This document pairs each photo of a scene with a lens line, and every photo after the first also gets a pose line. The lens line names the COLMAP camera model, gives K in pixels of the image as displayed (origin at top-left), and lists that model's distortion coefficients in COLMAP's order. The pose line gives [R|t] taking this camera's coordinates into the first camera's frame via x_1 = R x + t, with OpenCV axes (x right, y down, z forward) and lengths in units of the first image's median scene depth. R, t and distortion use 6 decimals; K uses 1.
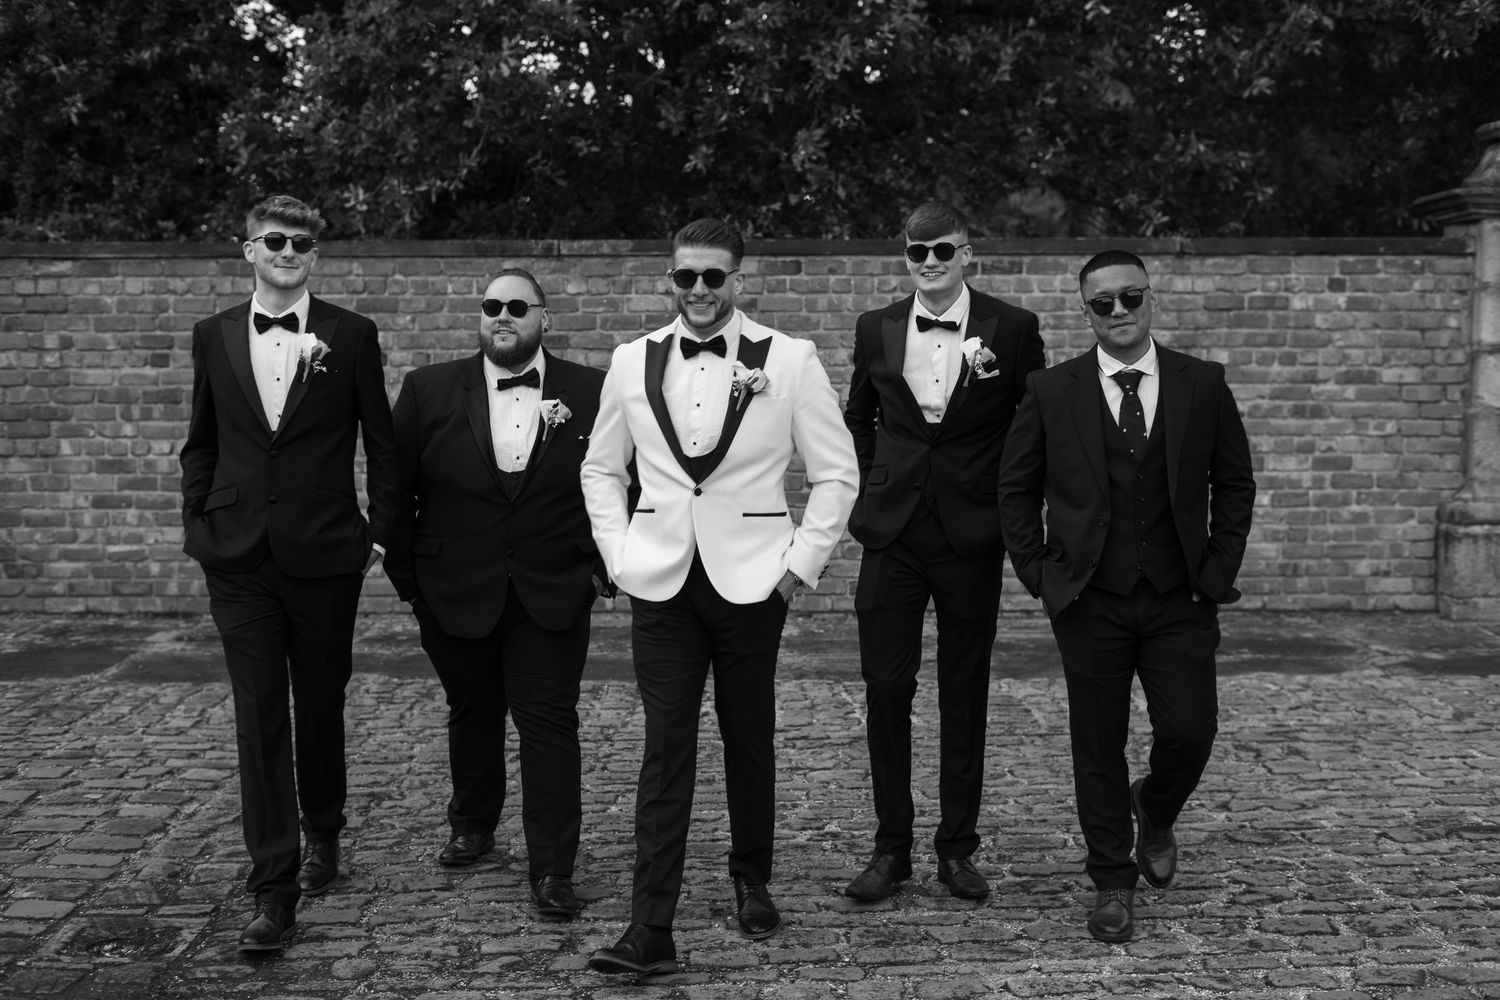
lens RADIAL K [[2147.4, 0, 750.0], [0, 2147.4, 500.0], [0, 0, 1]] dist [-0.018146, -0.012768]
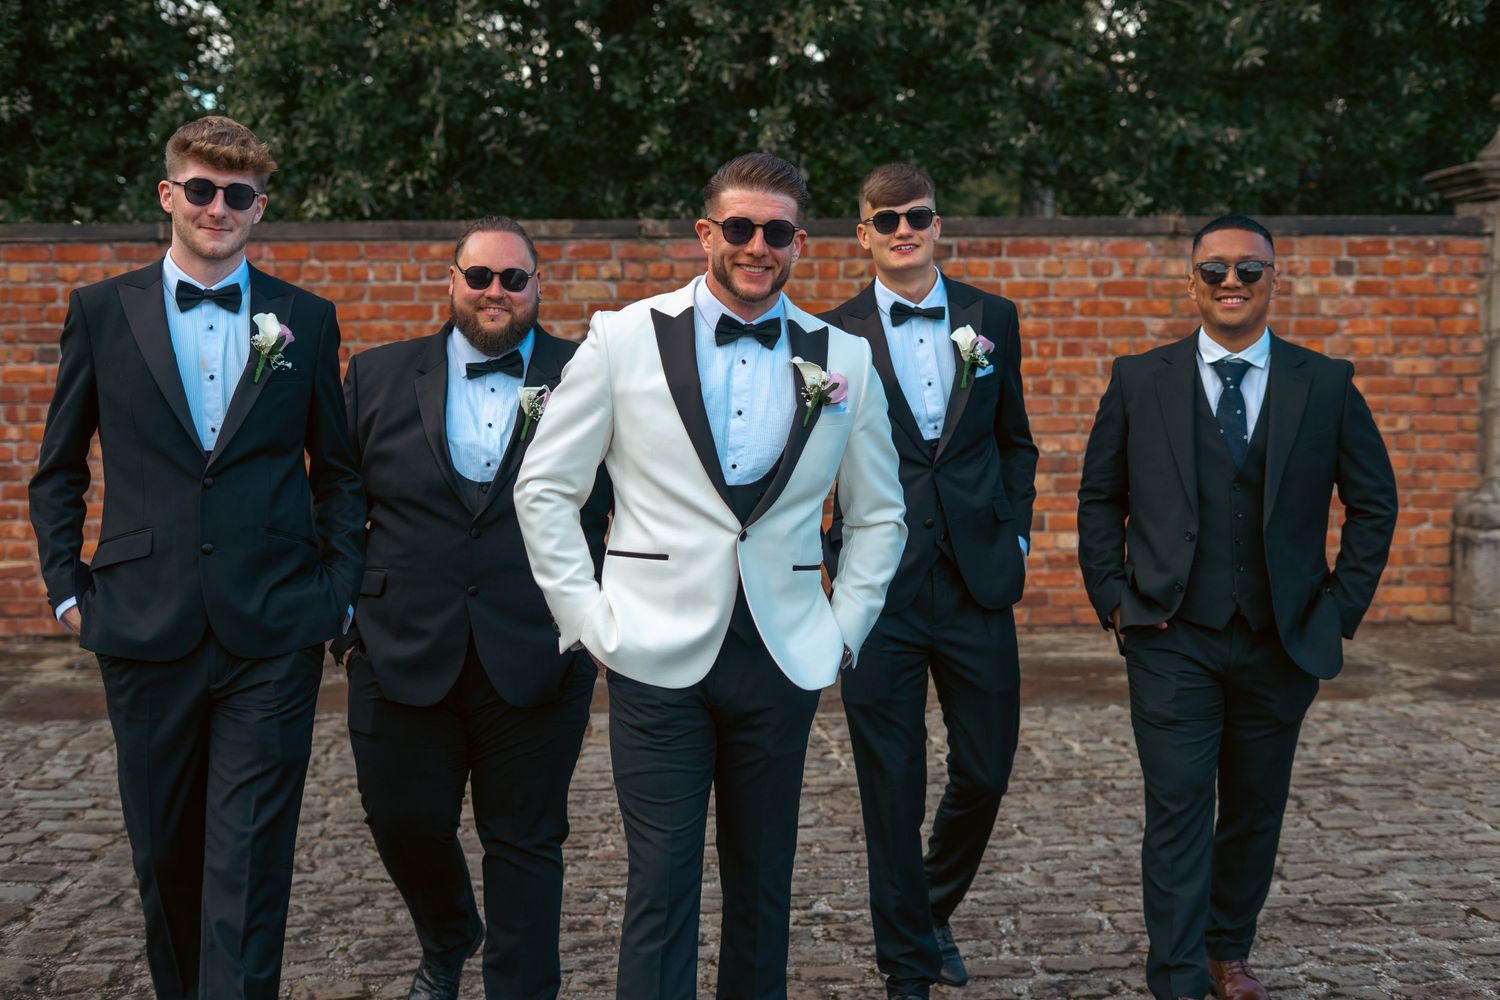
lens RADIAL K [[2147.4, 0, 750.0], [0, 2147.4, 500.0], [0, 0, 1]] dist [-0.018146, -0.012768]
pose [[0.999524, -0.006227, 0.030213, -0.011558], [0.006093, 0.999971, 0.004535, -0.009314], [-0.030241, -0.004349, 0.999533, 0.124797]]
